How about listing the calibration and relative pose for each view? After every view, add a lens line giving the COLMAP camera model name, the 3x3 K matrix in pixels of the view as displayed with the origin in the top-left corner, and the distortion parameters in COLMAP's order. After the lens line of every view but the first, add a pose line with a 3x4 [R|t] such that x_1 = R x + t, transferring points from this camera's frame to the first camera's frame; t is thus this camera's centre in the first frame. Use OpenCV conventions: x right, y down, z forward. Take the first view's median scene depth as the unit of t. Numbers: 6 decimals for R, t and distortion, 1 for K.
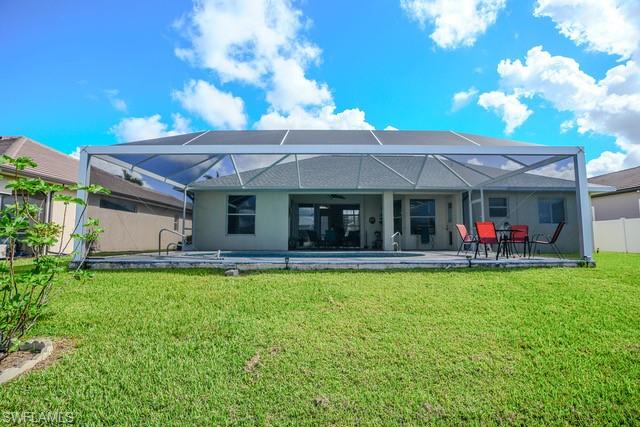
lens RADIAL K [[294.6, 0, 319.2], [0, 294.6, 213.7], [0, 0, 1]] dist [-0.029587, 0.003875]
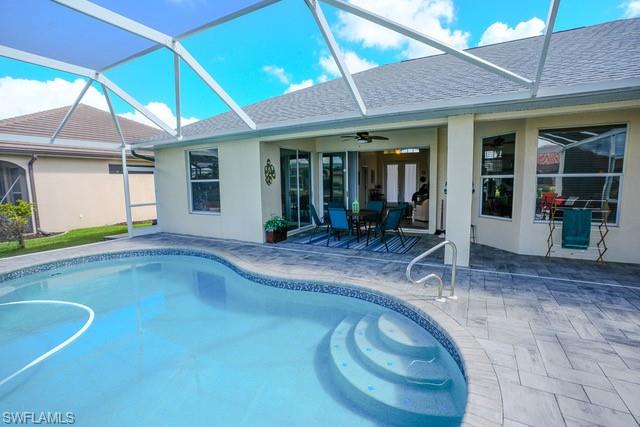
lens RADIAL K [[294.6, 0, 321.8], [0, 294.6, 215.6], [0, 0, 1]] dist [-0.029587, 0.003875]
pose [[0.885785, 0.037254, -0.462598, 0.247327], [0.062220, 0.978241, 0.197920, -0.033387], [0.459906, -0.204098, 0.864194, 0.548373]]
